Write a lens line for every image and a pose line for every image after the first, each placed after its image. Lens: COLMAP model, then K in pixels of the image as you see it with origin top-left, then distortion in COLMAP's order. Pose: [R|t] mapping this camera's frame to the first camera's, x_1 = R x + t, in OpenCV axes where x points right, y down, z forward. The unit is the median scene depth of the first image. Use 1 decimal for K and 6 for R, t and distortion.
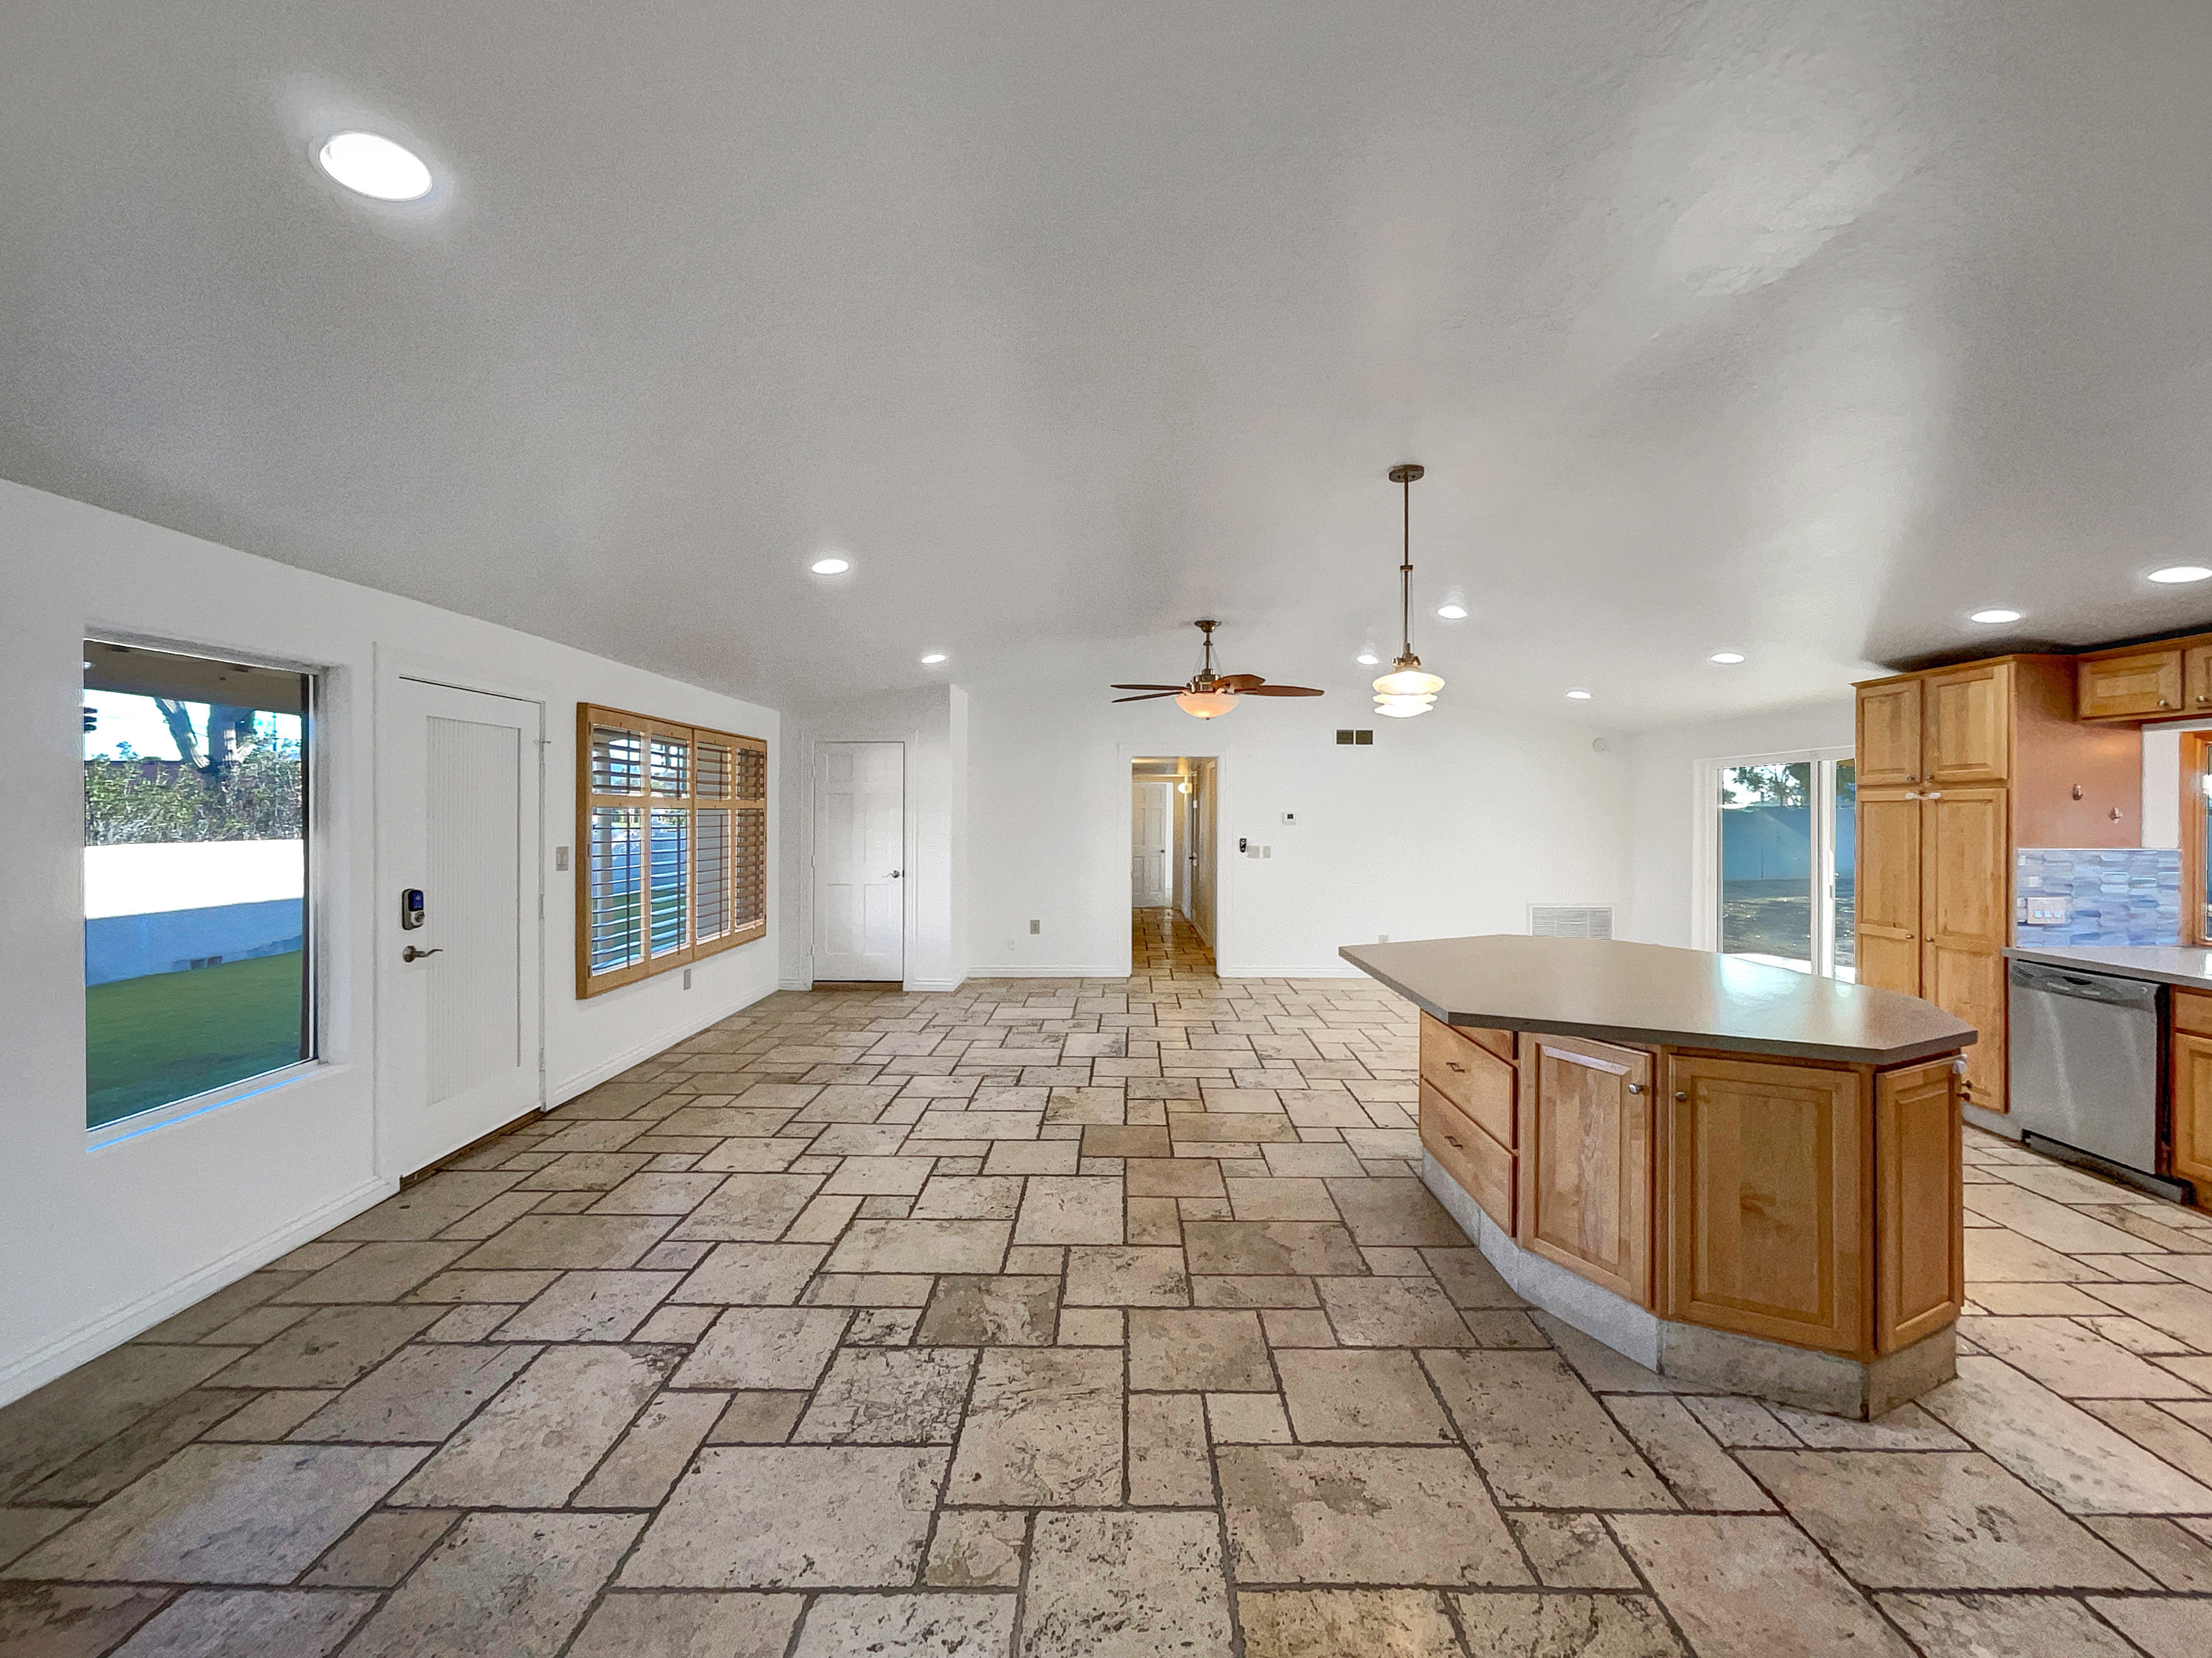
lens RADIAL K [[913.5, 0, 1112.3], [0, 913.5, 820.0], [0, 0, 1]] dist [-0.002270, -0.000127]
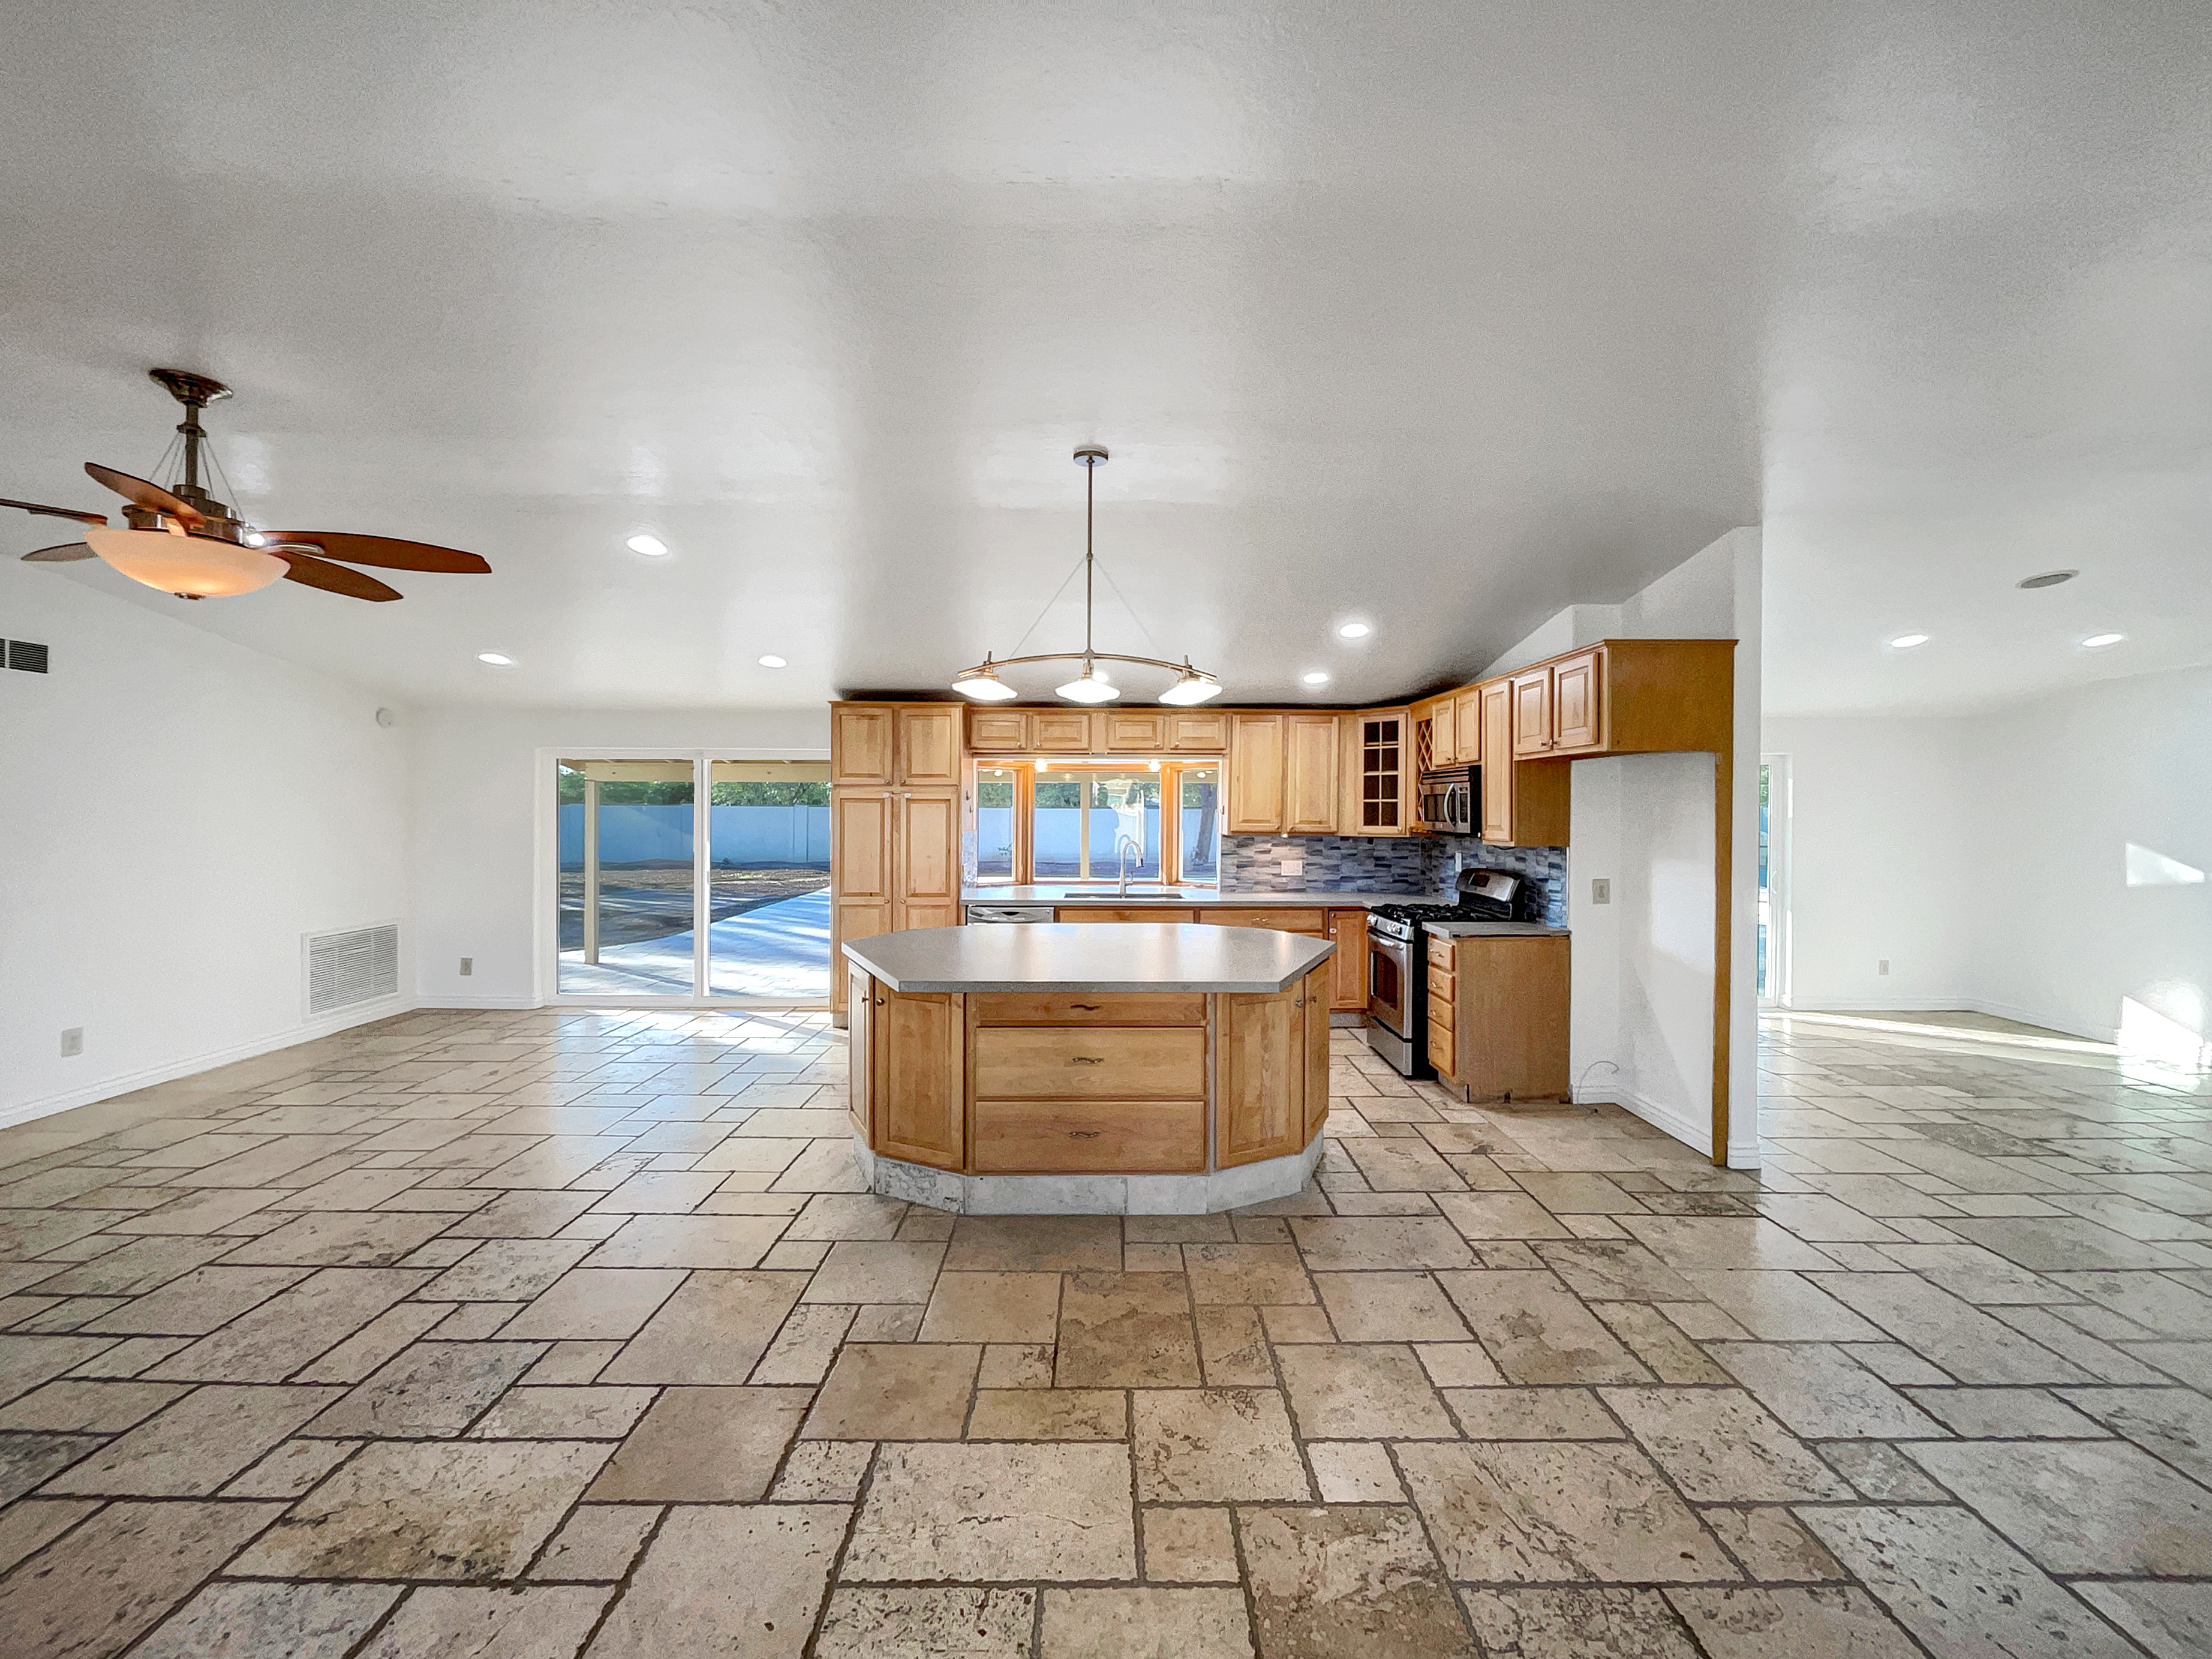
lens RADIAL K [[913.4, 0, 1112.3], [0, 913.4, 820.5], [0, 0, 1]] dist [-0.002270, -0.000127]
pose [[-0.025635, -0.012651, 0.999591, -0.507510], [0.002076, 0.999917, 0.012708, -0.006402], [-0.999669, 0.002401, -0.025606, 0.790043]]
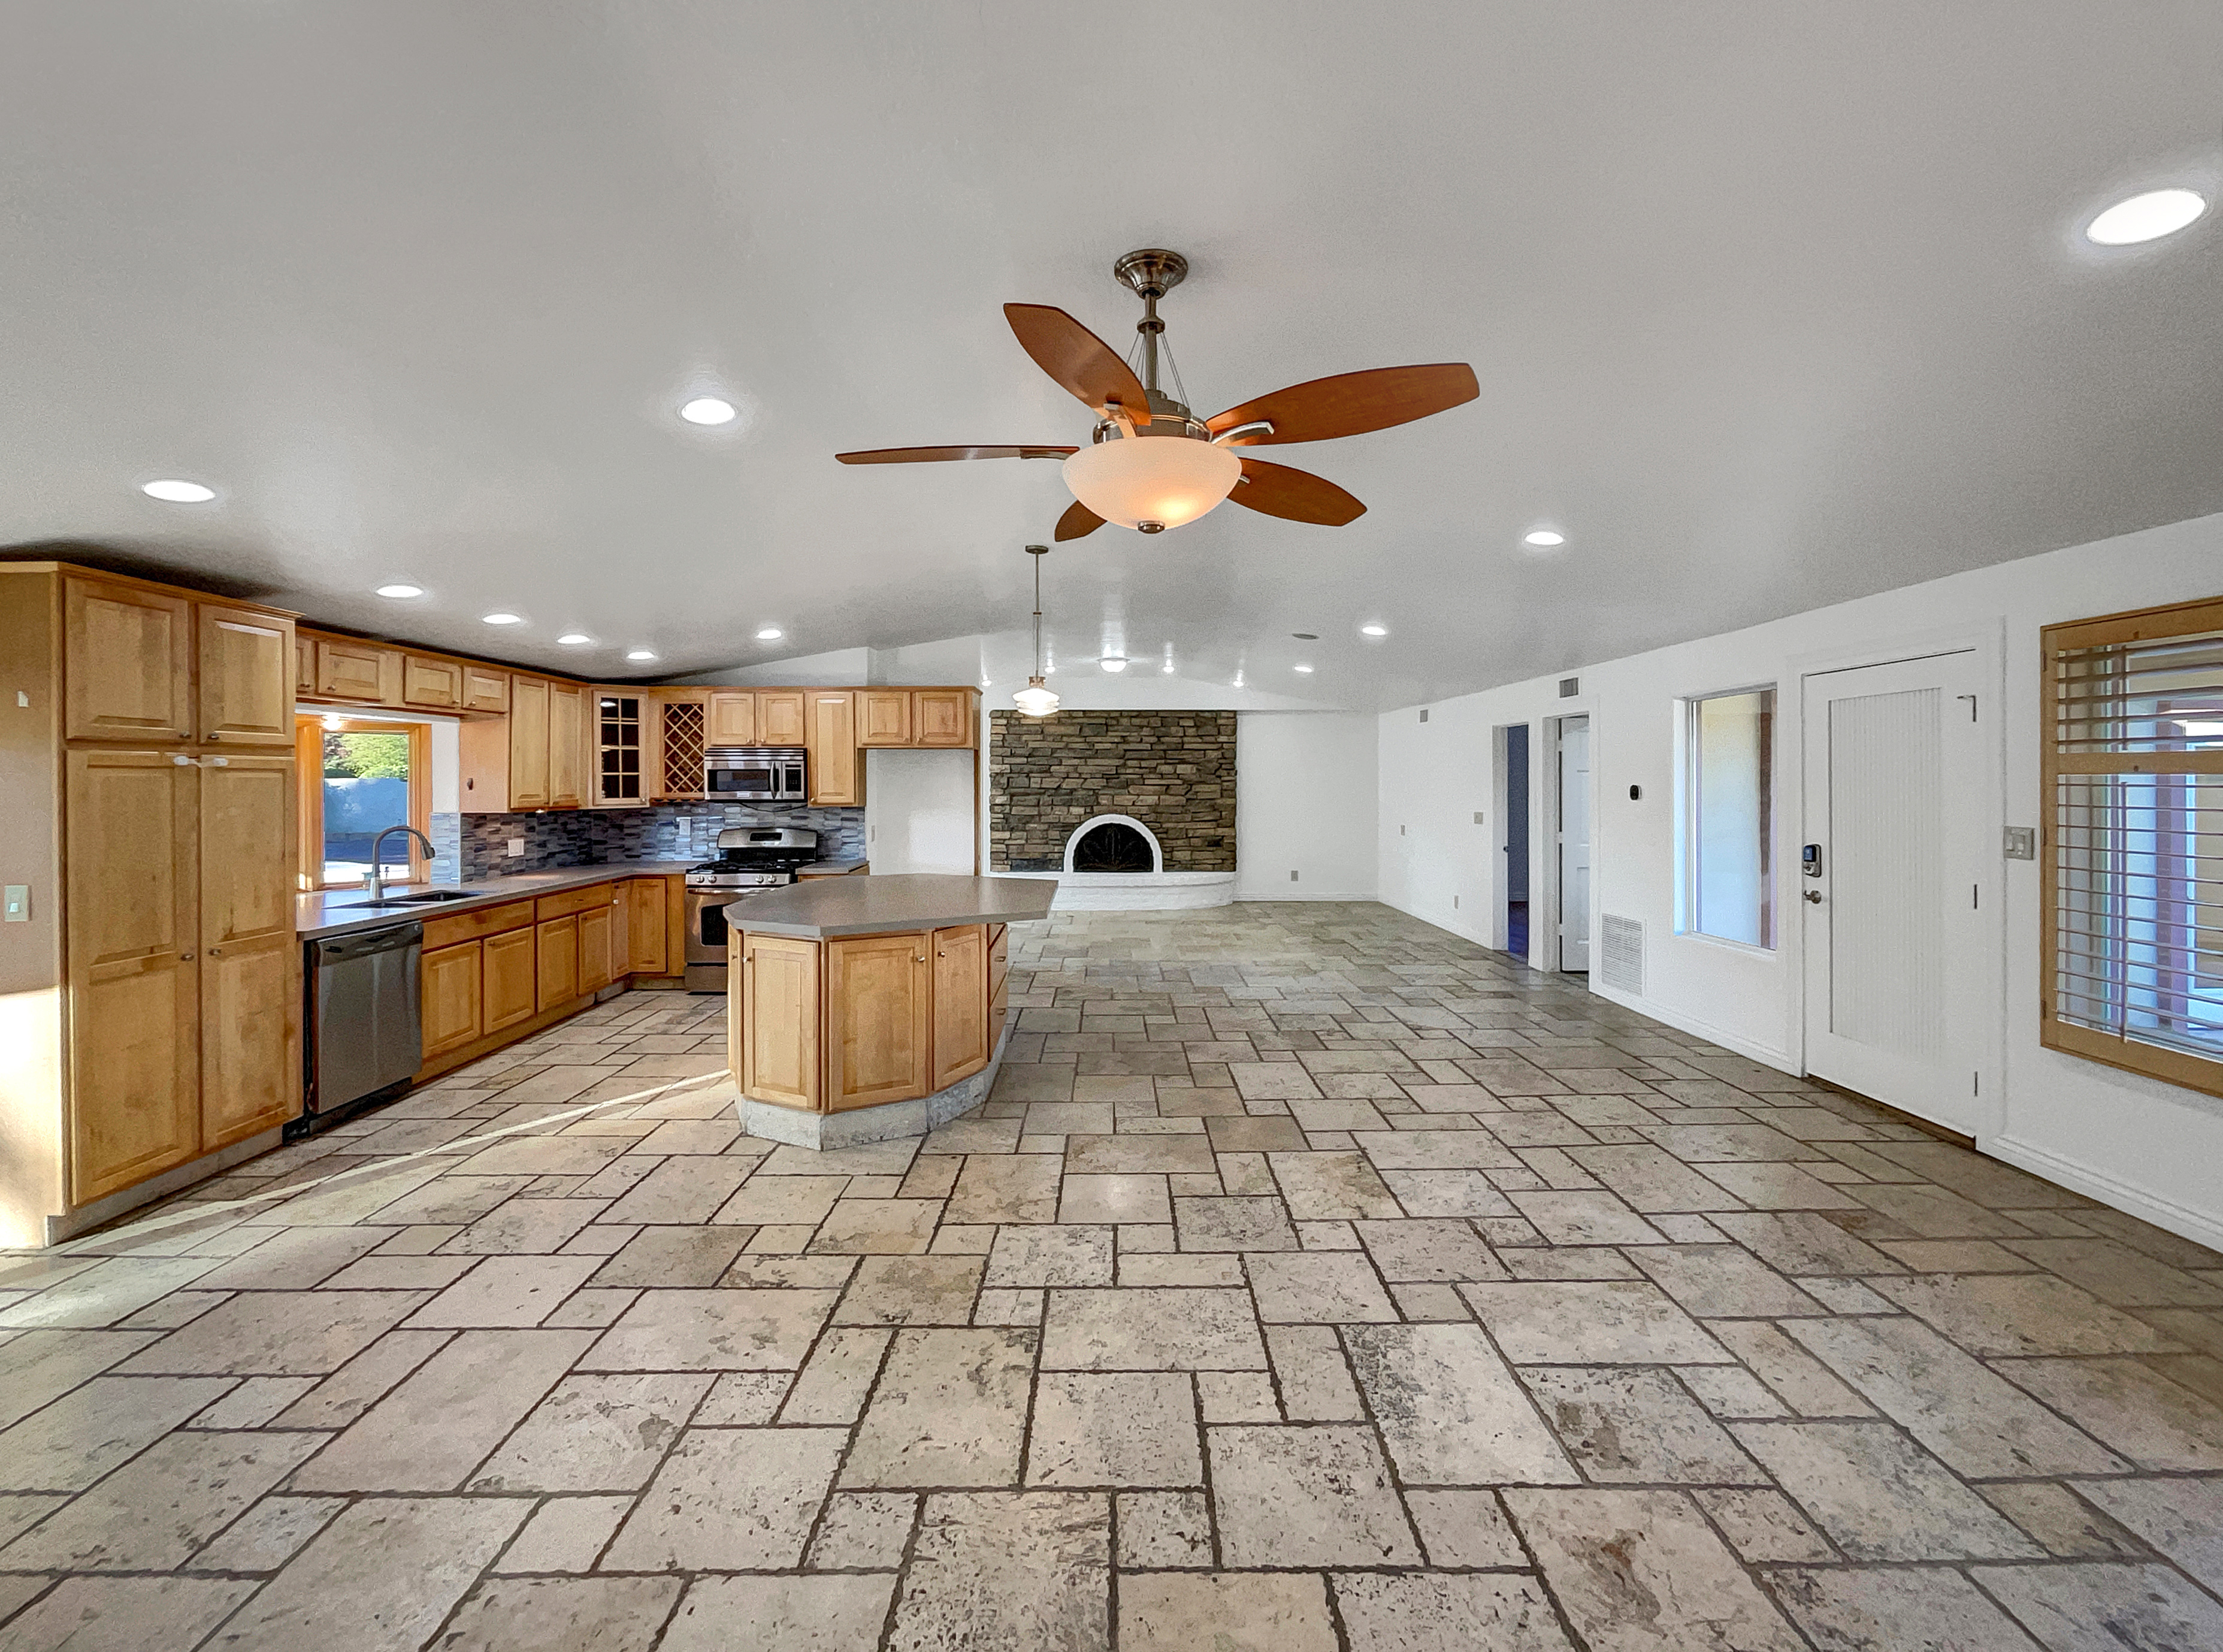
lens RADIAL K [[917.9, 0, 1117.9], [0, 917.9, 816.9], [0, 0, 1]] dist [-0.002270, -0.000127]
pose [[-0.999677, 0.002559, -0.025300, 0.179917], [0.001374, 0.998906, 0.046745, -0.017630], [0.025391, 0.046695, -0.998586, 1.936243]]
